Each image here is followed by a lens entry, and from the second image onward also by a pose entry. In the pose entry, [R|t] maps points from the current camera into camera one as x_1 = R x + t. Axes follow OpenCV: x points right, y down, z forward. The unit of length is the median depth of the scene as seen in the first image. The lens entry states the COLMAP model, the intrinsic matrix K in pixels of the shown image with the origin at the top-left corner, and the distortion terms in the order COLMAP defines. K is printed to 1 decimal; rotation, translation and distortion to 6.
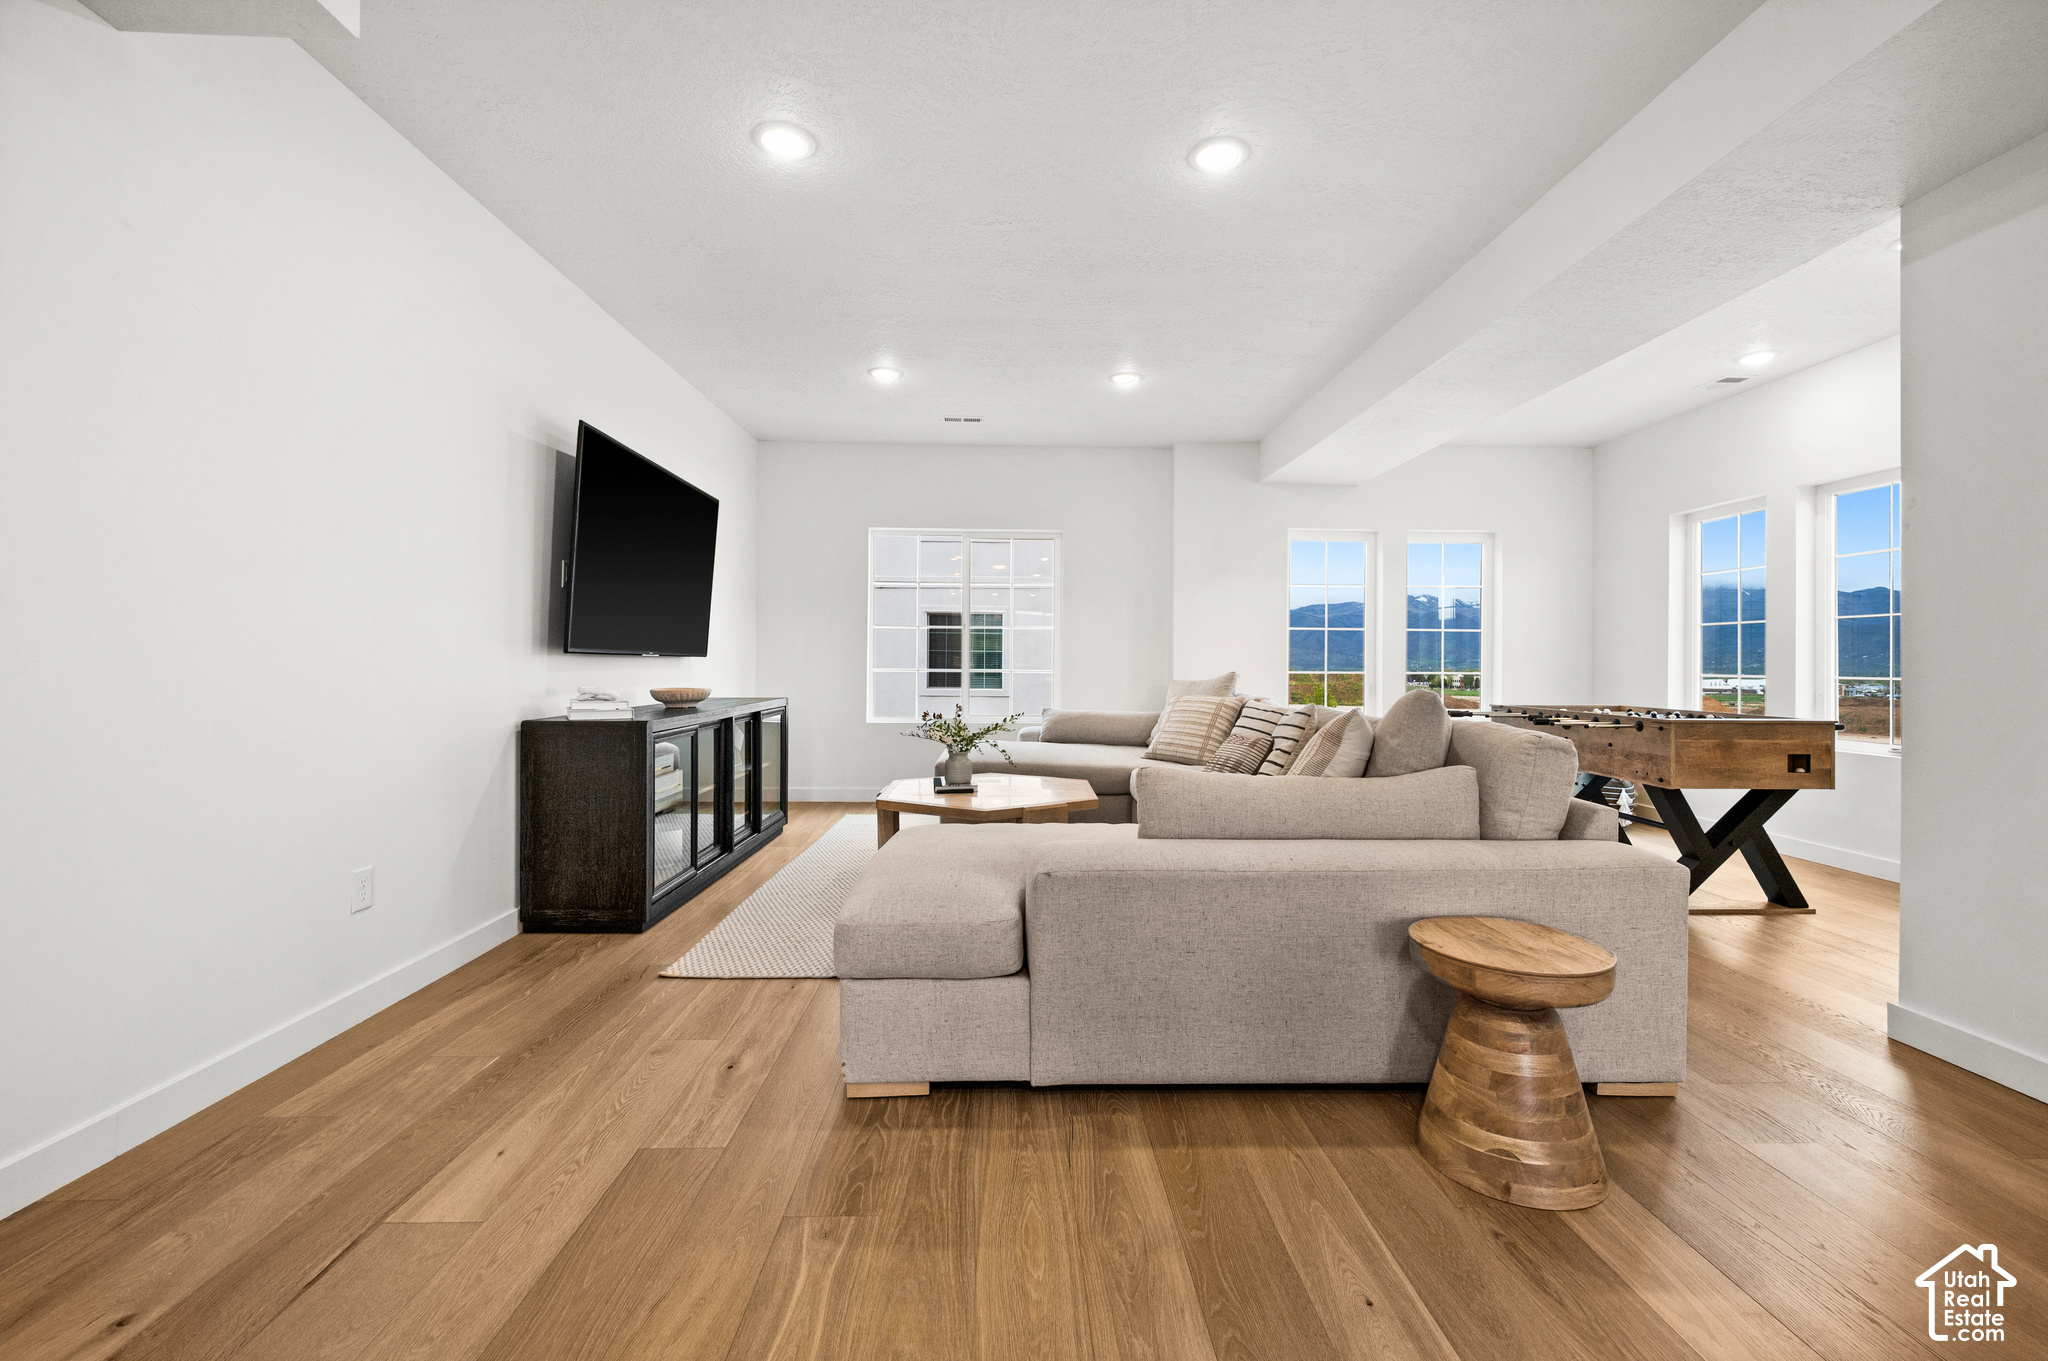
lens RADIAL K [[835.6, 0, 1029.2], [0, 835.6, 663.3], [0, 0, 1]] dist [0.000246, 0.000100]
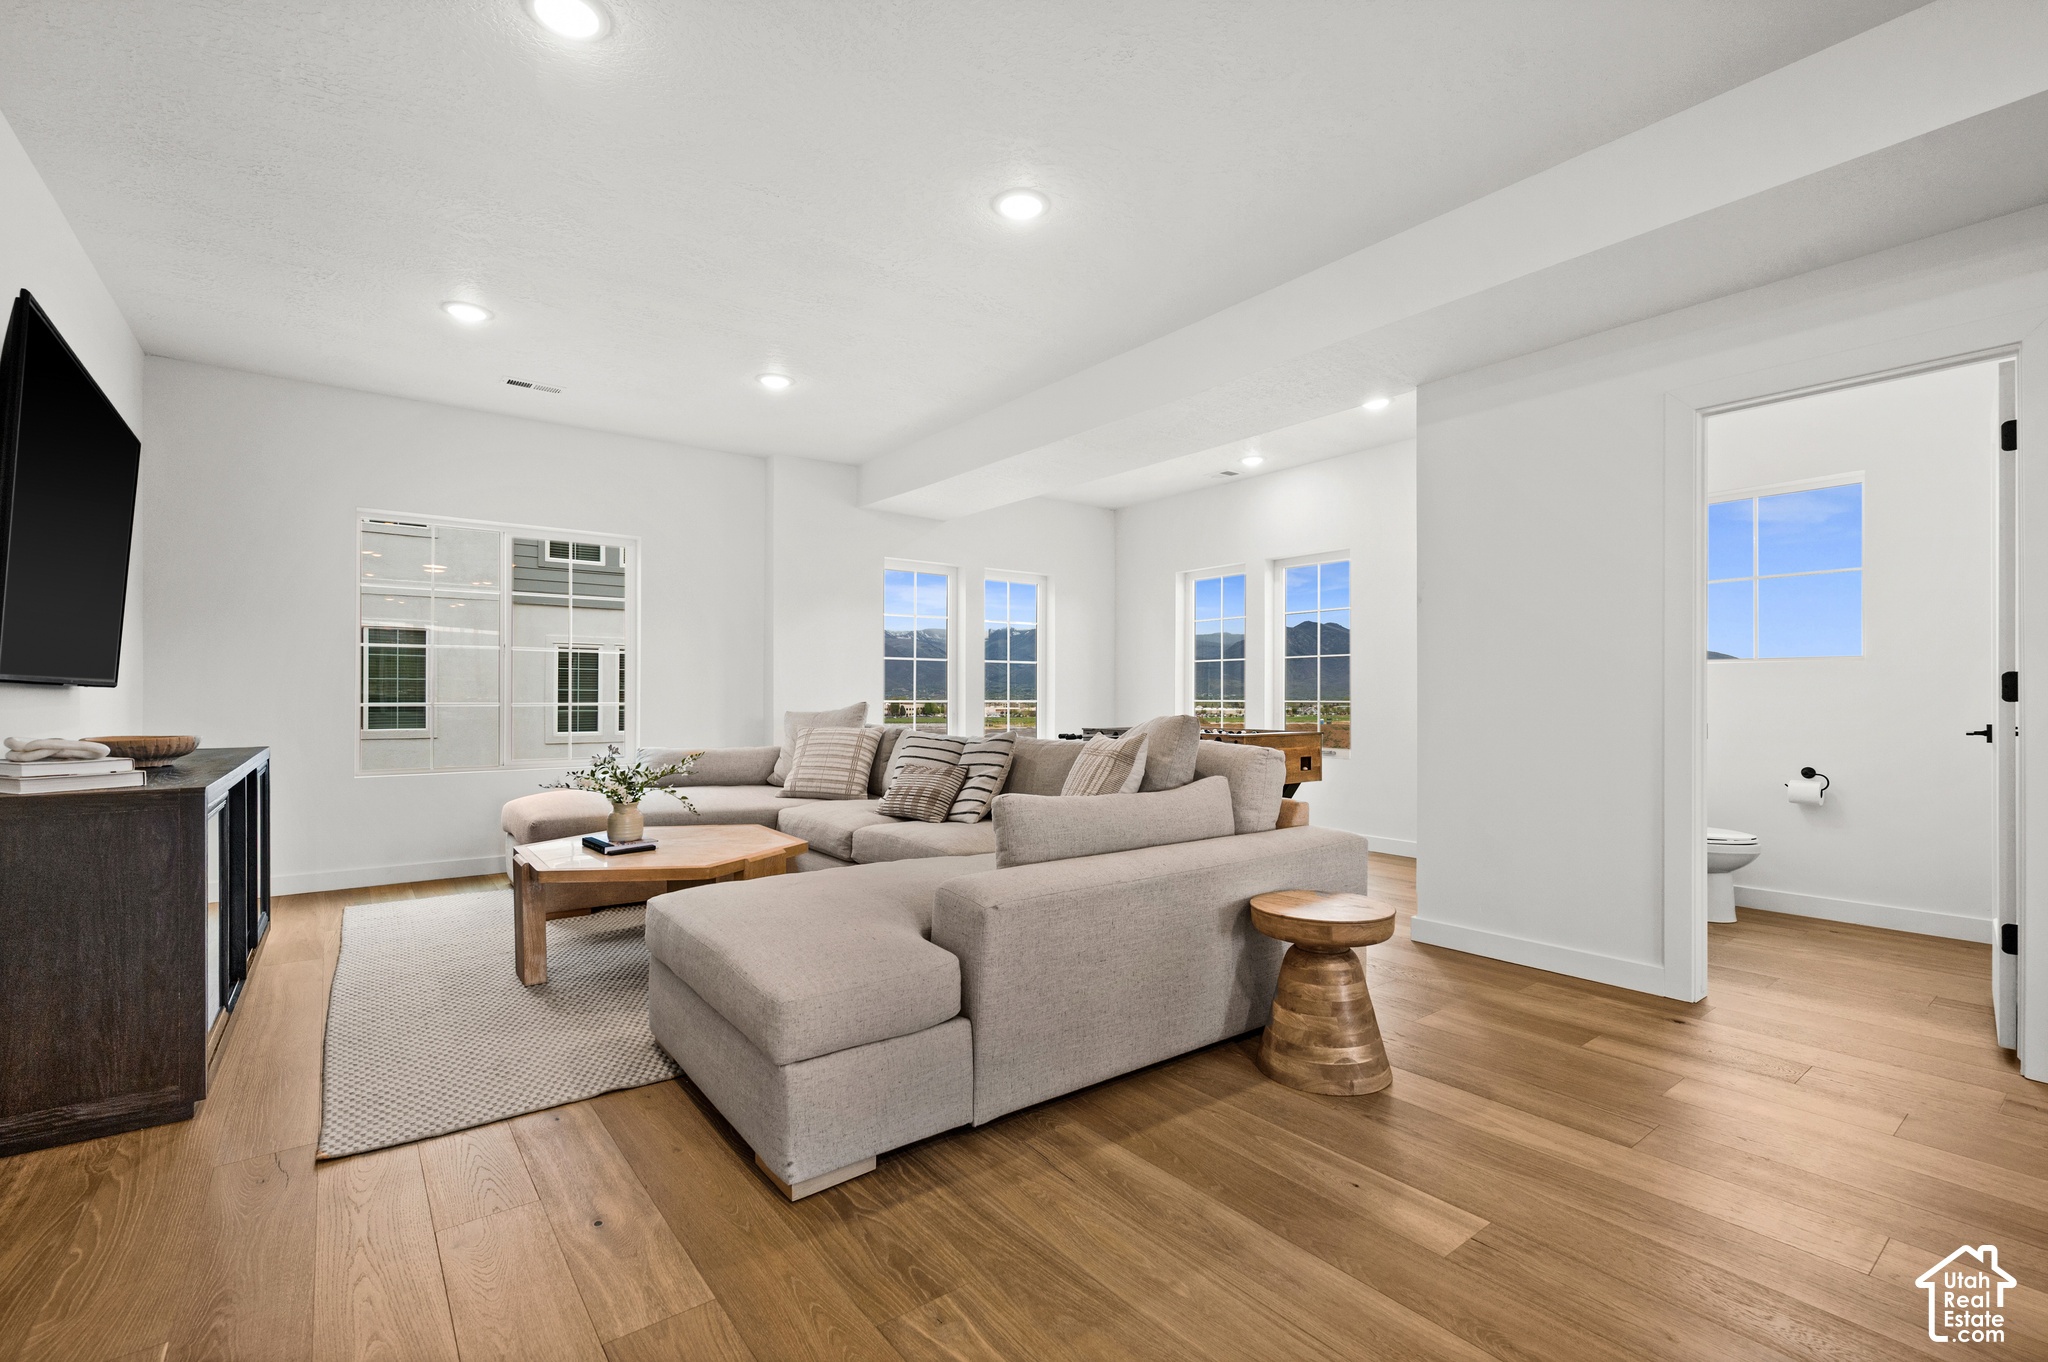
lens RADIAL K [[896.3, 0, 1021.6], [0, 896.3, 695.5], [0, 0, 1]] dist [0.000926, -0.000489]
pose [[0.814250, -0.006813, 0.580474, -0.473130], [0.004609, 0.999975, 0.005271, -0.004616], [-0.580496, -0.001616, 0.814262, 0.094645]]
